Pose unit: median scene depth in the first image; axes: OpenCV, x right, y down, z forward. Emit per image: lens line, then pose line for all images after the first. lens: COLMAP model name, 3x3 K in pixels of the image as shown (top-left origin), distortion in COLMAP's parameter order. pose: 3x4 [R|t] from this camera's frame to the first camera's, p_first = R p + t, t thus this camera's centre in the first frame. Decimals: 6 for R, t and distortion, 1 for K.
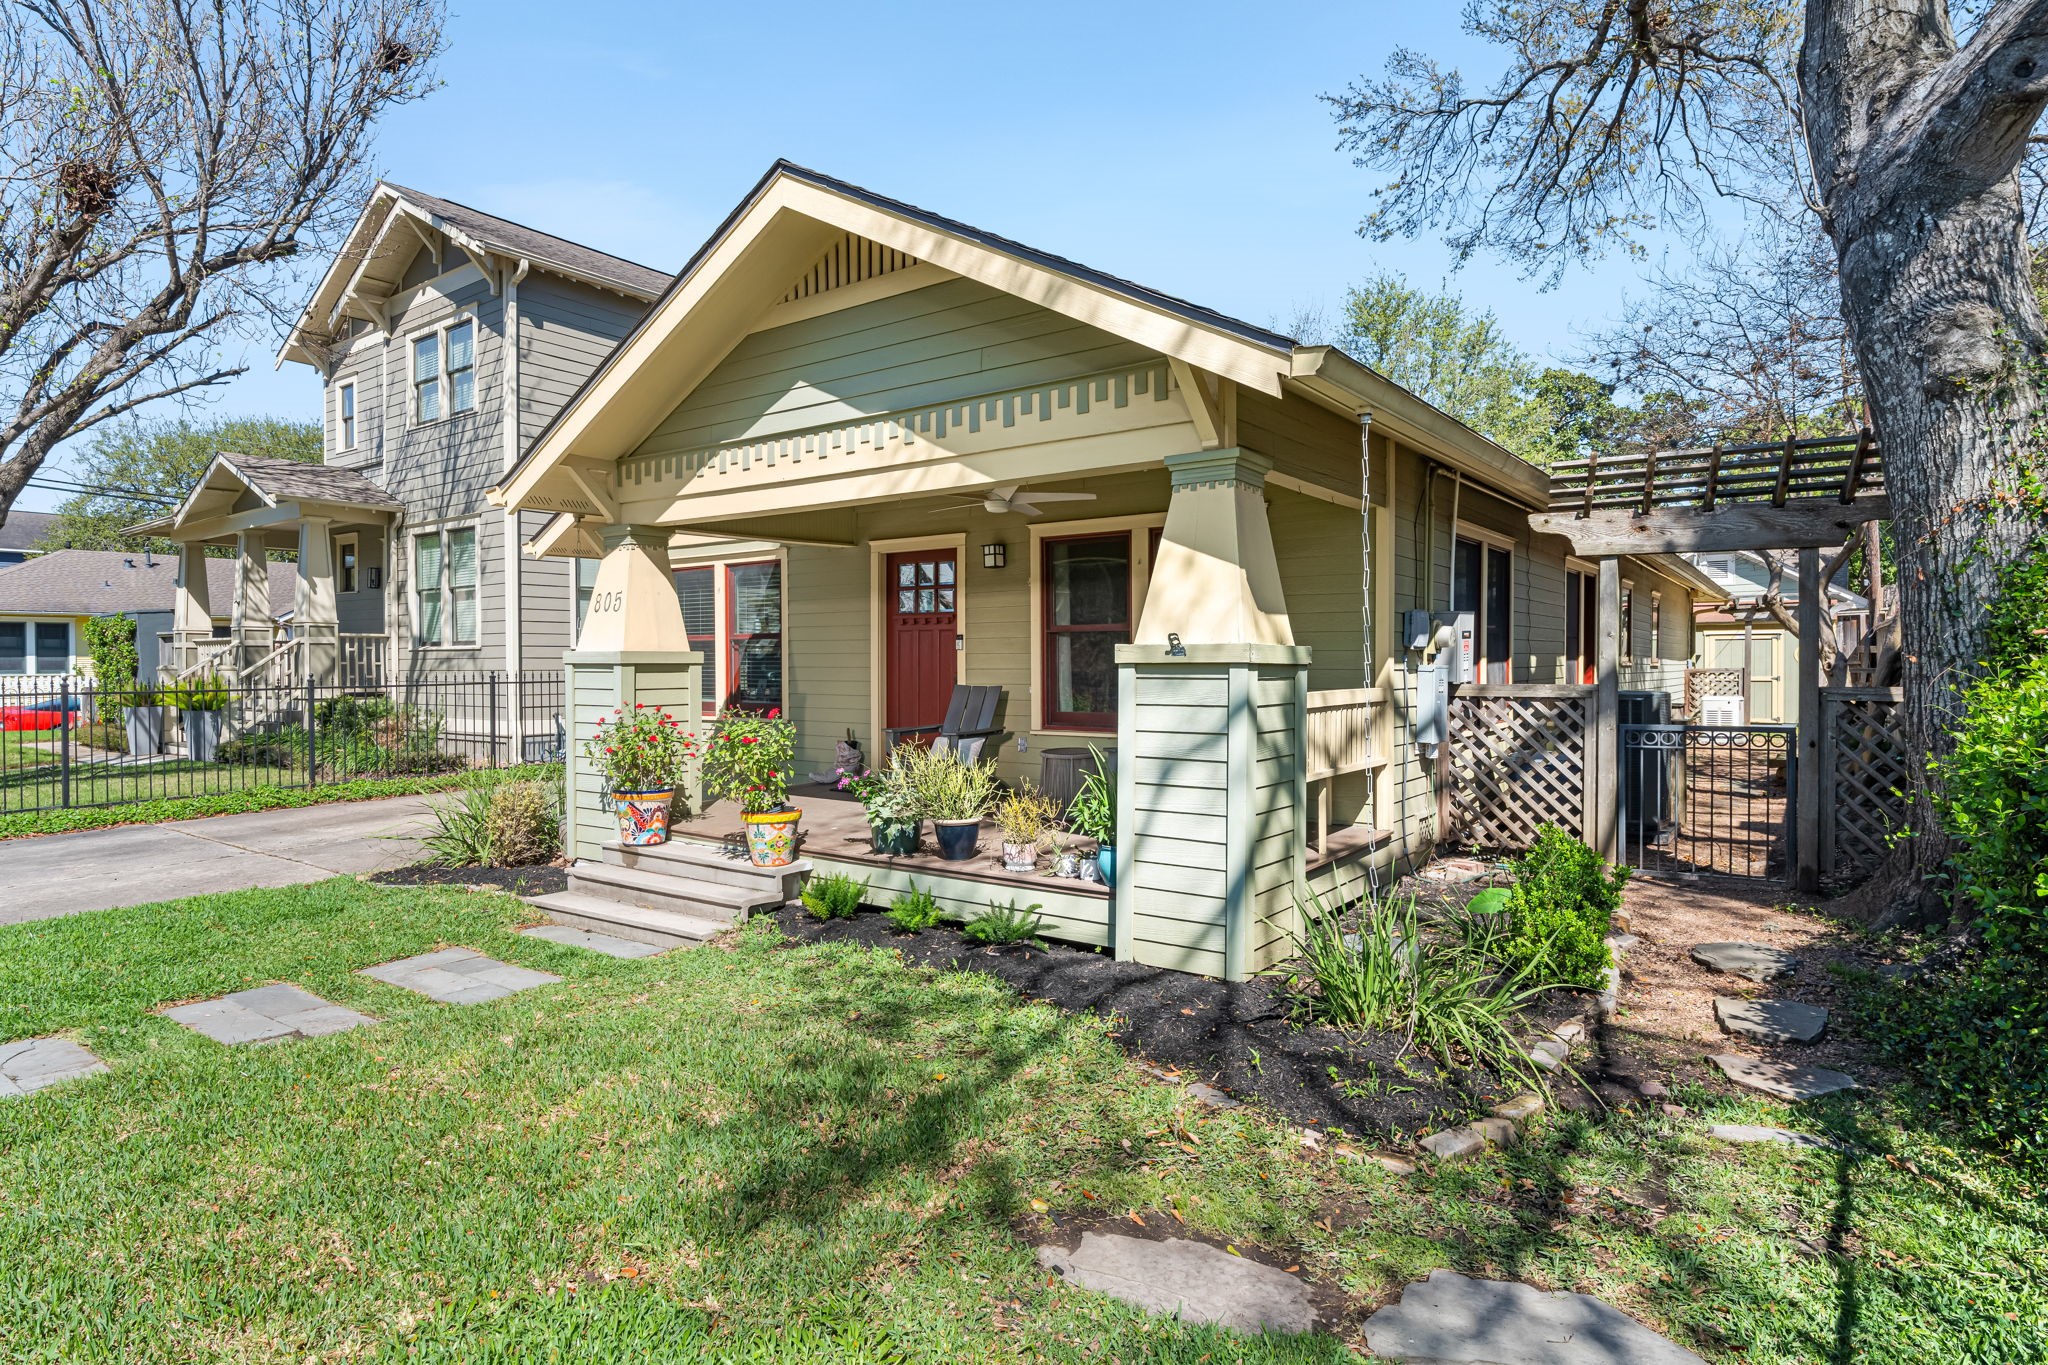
lens RADIAL K [[924.0, 0, 1016.6], [0, 924.0, 670.1], [0, 0, 1]] dist [-0.002446, -0.000165]
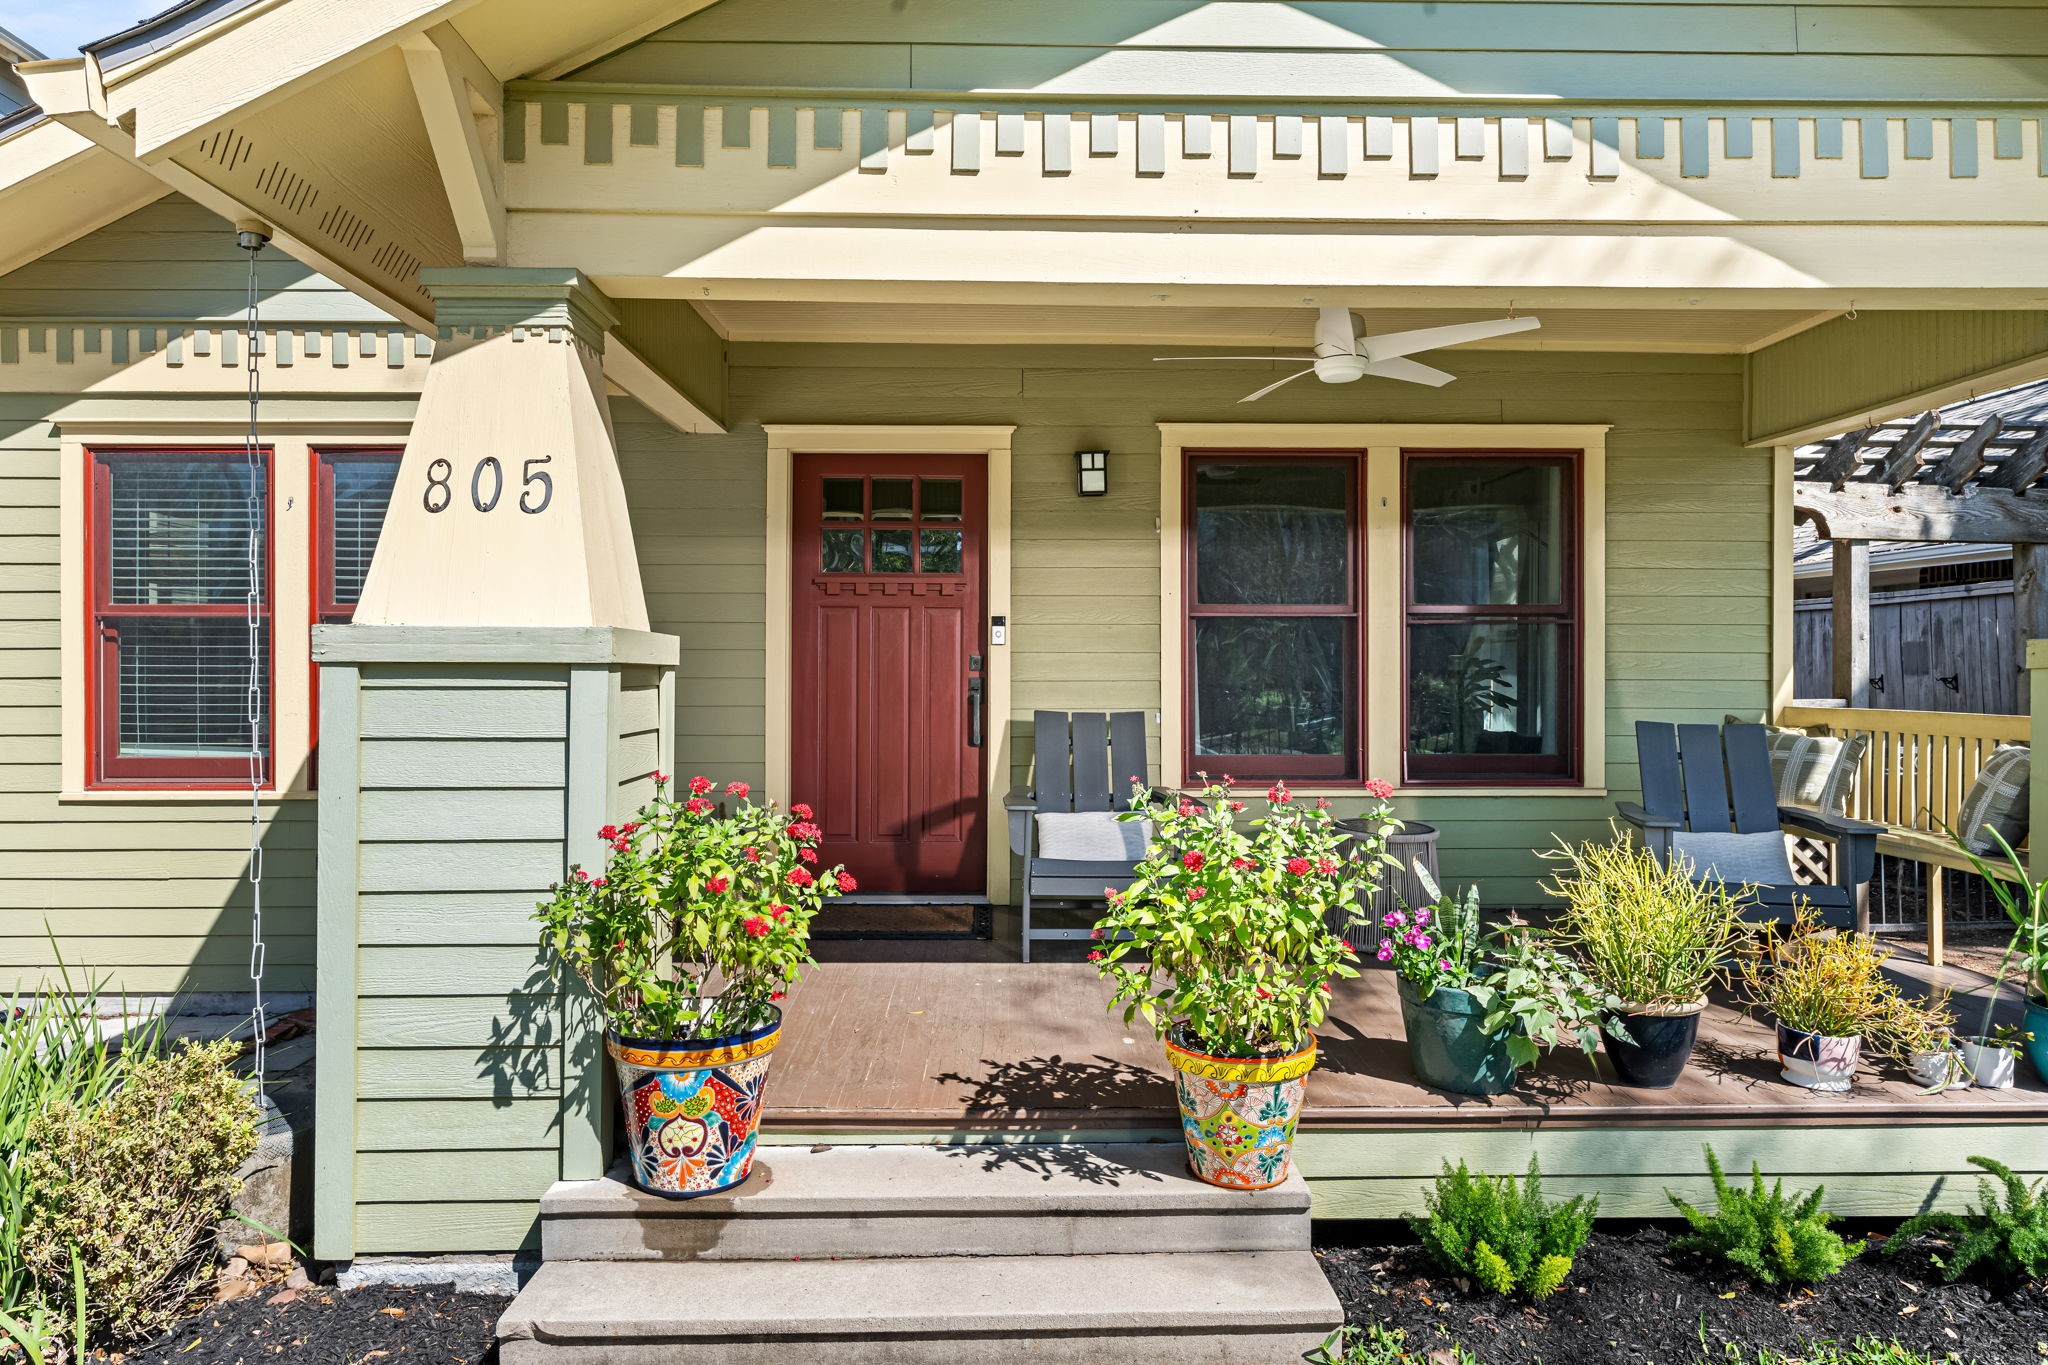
lens RADIAL K [[1158.8, 0, 1024.9], [0, 1158.8, 671.4], [0, 0, 1]] dist [-0.002744, -0.001336]
pose [[0.836581, 0.003944, 0.547829, -0.528728], [0.001130, 0.999960, -0.008926, -0.000142], [-0.547842, 0.008087, 0.836543, 0.549045]]
